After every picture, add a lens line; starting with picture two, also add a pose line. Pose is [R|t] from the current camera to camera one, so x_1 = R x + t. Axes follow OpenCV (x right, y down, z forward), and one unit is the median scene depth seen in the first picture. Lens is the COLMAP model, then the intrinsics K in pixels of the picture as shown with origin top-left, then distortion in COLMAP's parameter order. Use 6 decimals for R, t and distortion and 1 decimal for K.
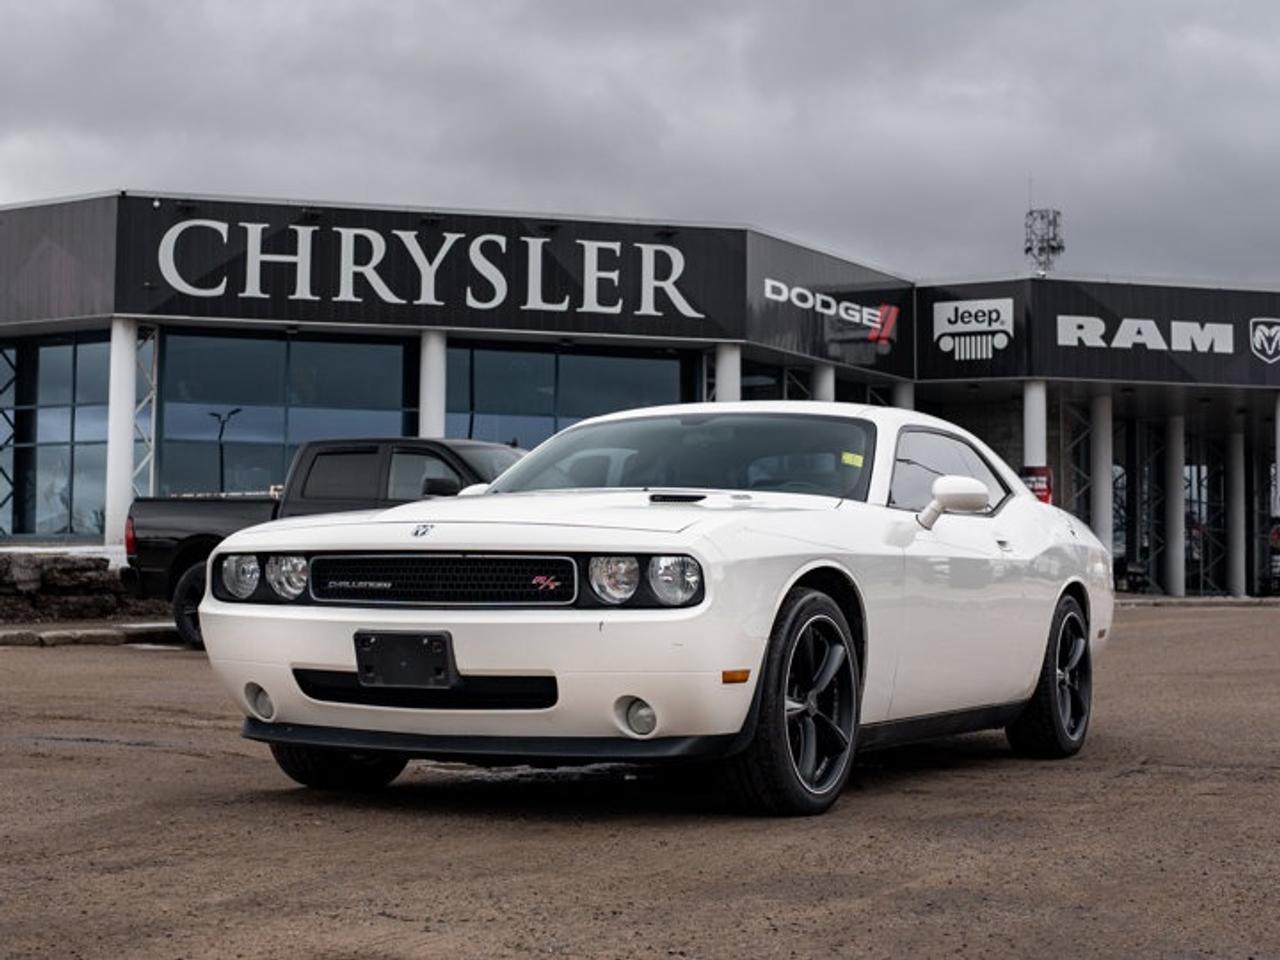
lens RADIAL K [[2090.0, 0, 641.5], [0, 2090.0, 478.6], [0, 0, 1]] dist [-0.093494, 0.000000]
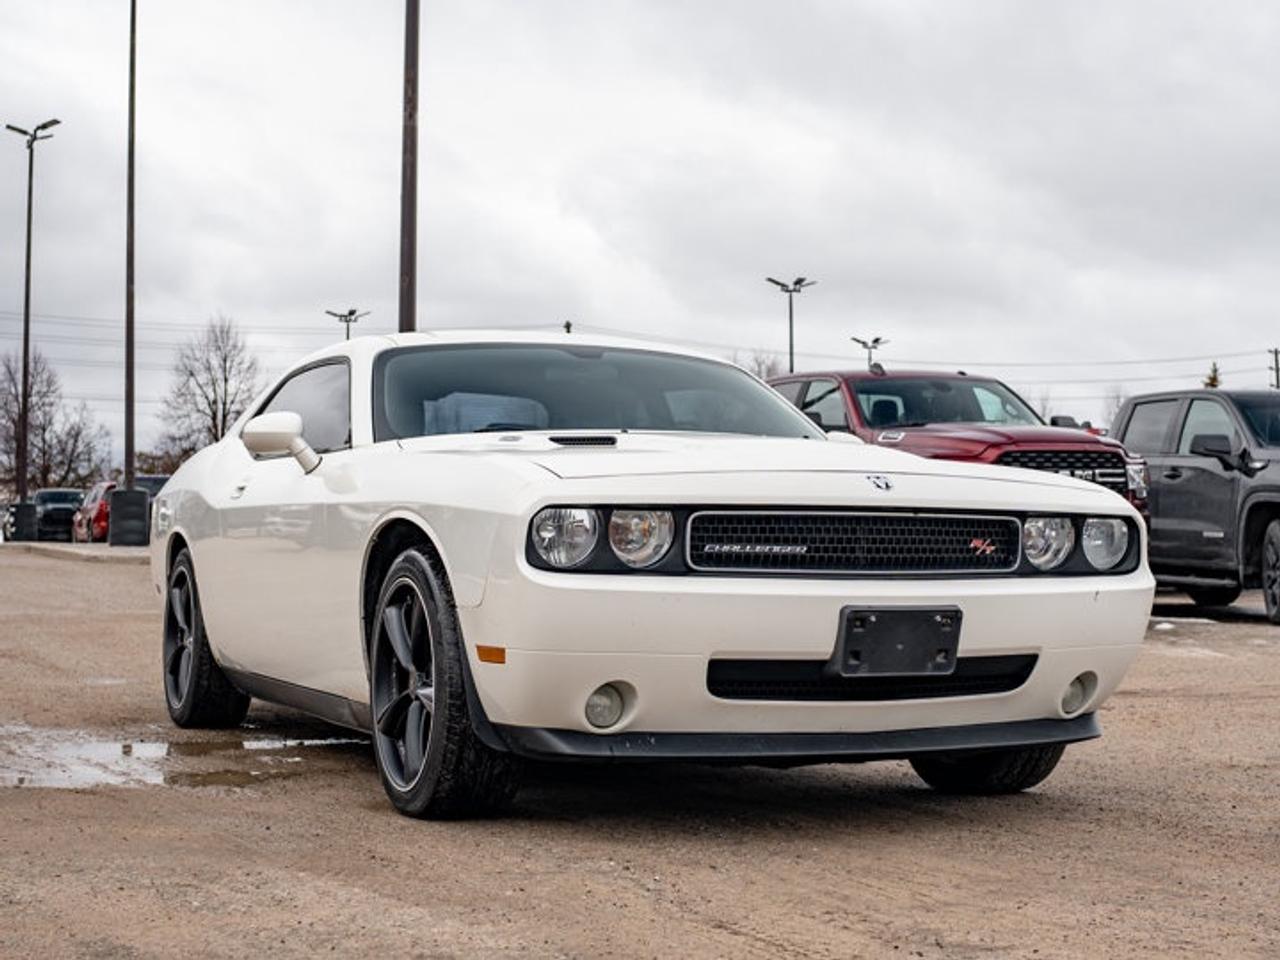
lens RADIAL K [[2090.0, 0, 640.2], [0, 2090.0, 485.0], [0, 0, 1]] dist [-0.093494, 0.000000]
pose [[0.651875, 0.022575, 0.757990, -0.792928], [-0.044365, 0.998980, 0.008402, 0.023291], [-0.757027, -0.039105, 0.652212, 0.544658]]
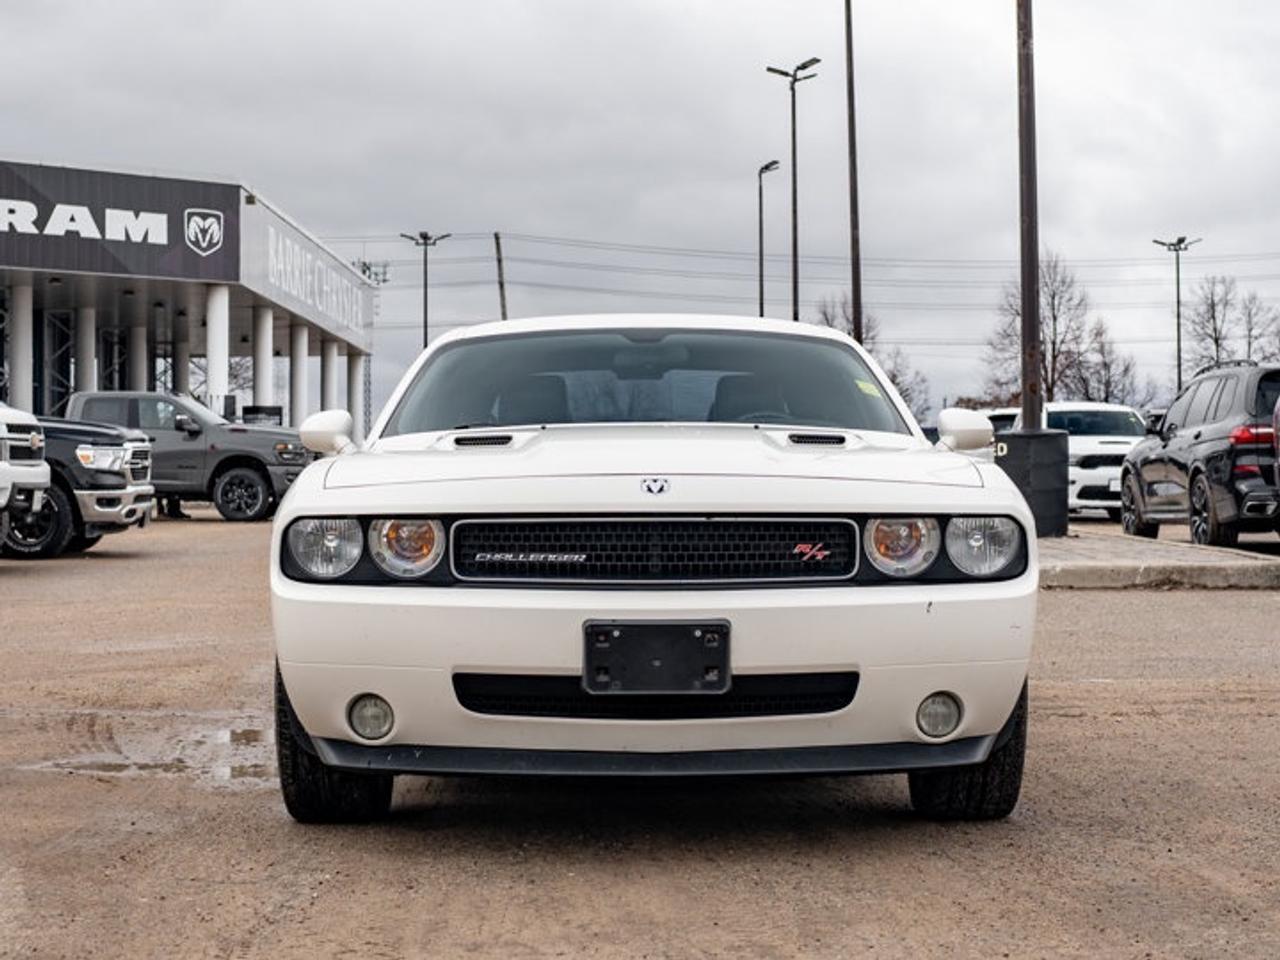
lens RADIAL K [[2259.4, 0, 637.9], [0, 2259.4, 478.9], [0, 0, 1]] dist [-0.216443, 0.000000]
pose [[0.896545, -0.006782, 0.442901, -0.479634], [-0.013619, 0.998988, 0.042866, -0.013003], [-0.442744, -0.044463, 0.895545, 0.269903]]
